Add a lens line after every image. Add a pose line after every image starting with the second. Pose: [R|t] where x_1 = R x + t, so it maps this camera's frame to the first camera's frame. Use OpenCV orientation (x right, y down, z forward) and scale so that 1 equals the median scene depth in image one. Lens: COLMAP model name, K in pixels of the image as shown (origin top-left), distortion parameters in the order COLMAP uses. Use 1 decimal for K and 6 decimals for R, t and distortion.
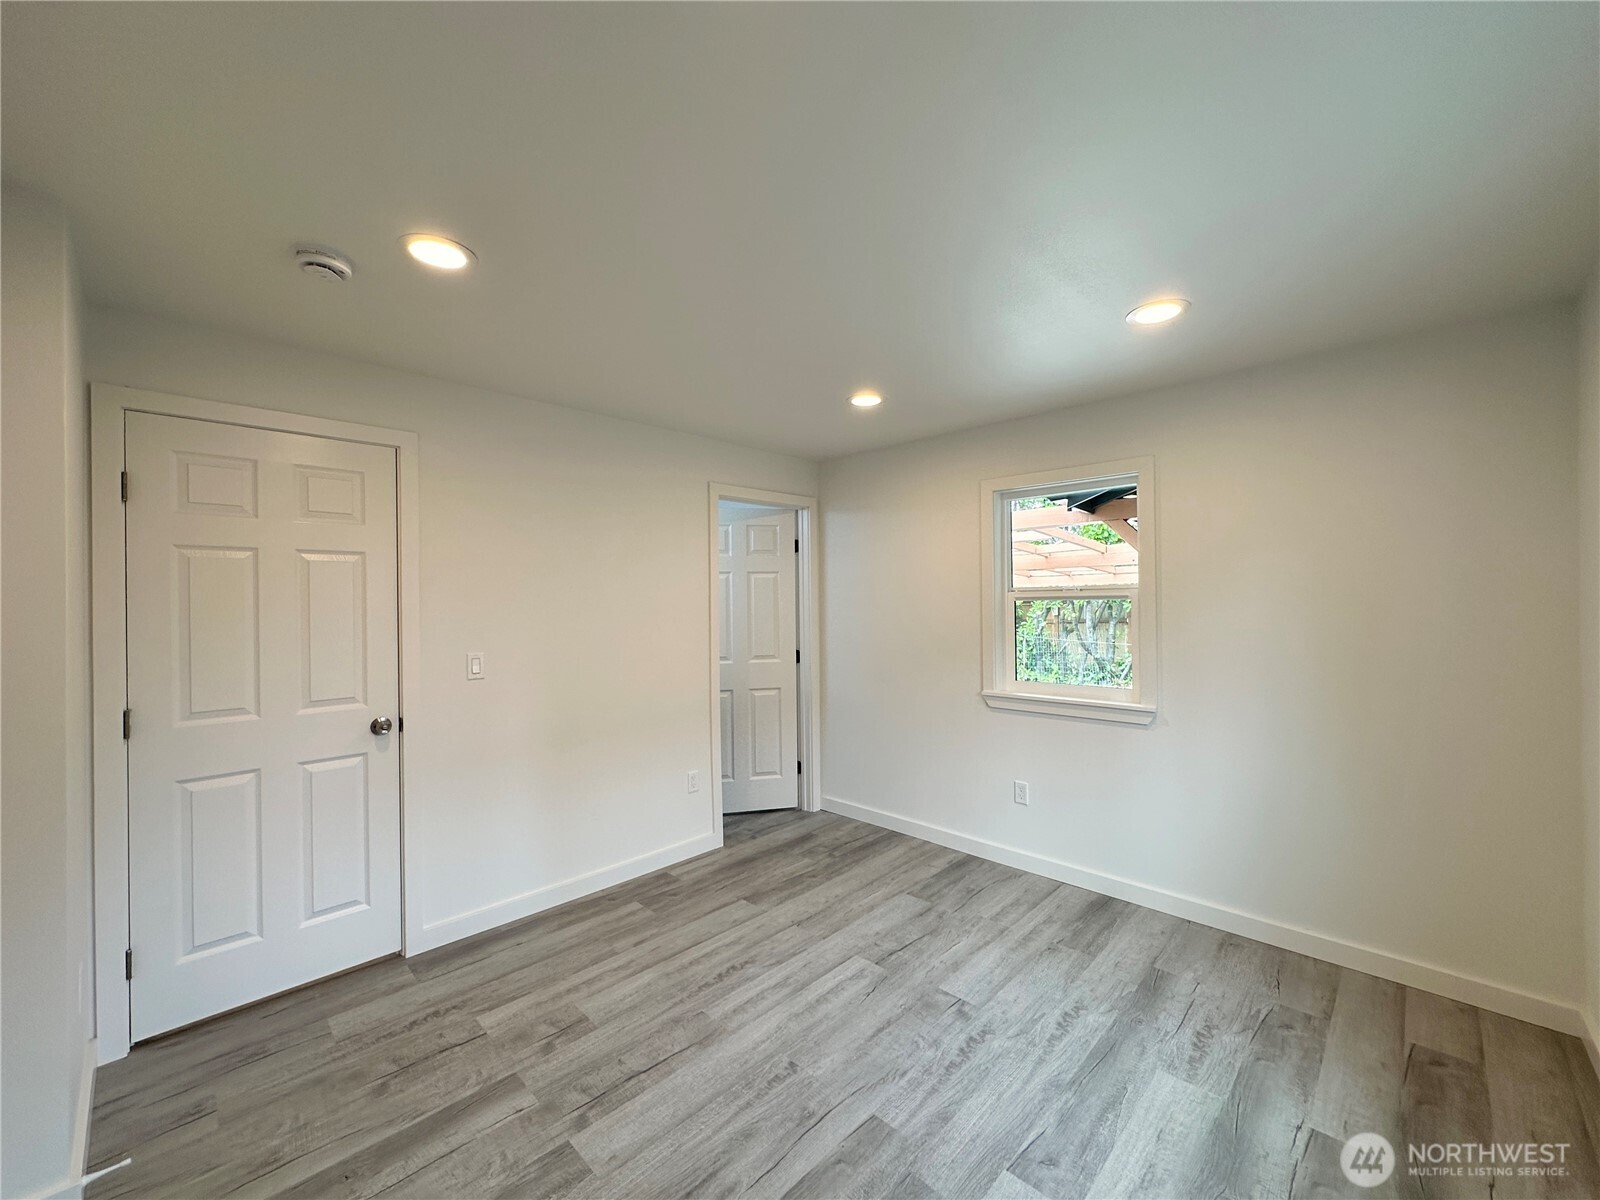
lens RADIAL K [[640.1, 0, 800.0], [0, 640.1, 600.0], [0, 0, 1]] dist [-0.000719, -0.000209]
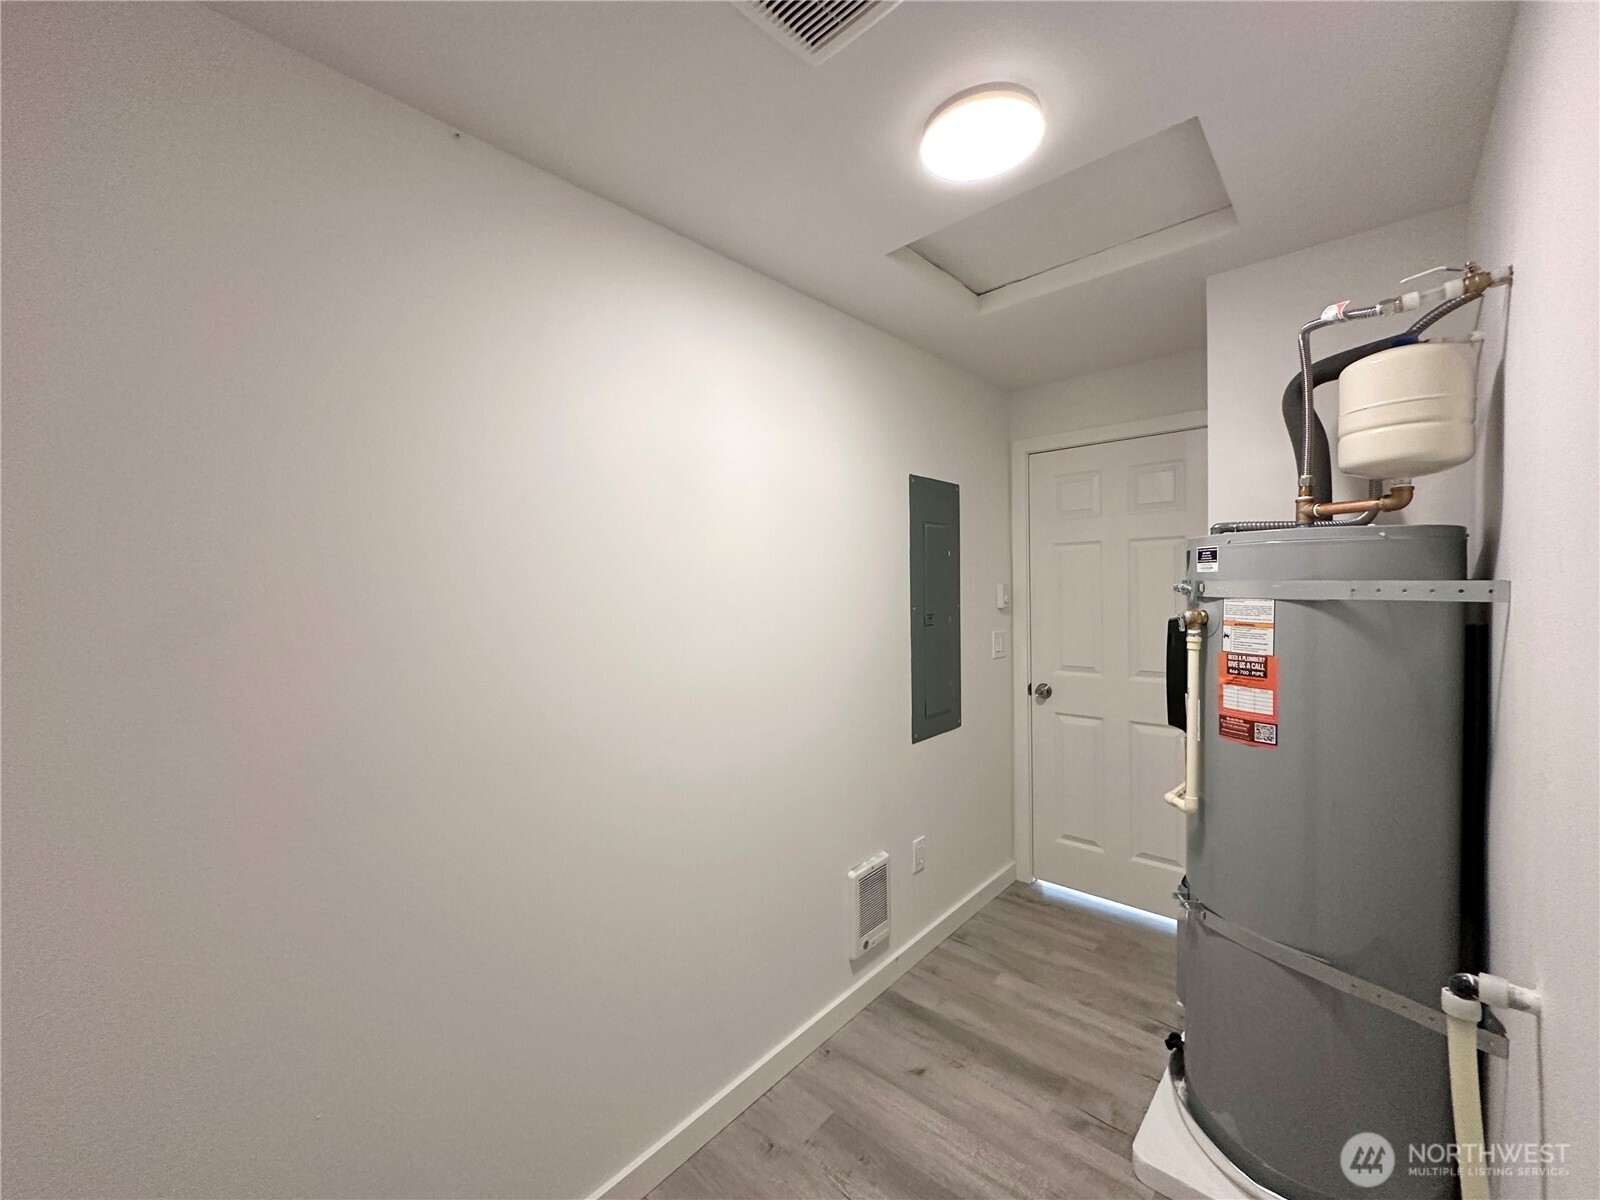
lens RADIAL K [[640.1, 0, 800.0], [0, 640.1, 600.0], [0, 0, 1]] dist [-0.000719, -0.000209]
pose [[0.023028, 0.016254, -0.999603, 0.402663], [0.015679, 0.999739, 0.016618, 0.004571], [0.999612, -0.016055, 0.022767, 0.400349]]
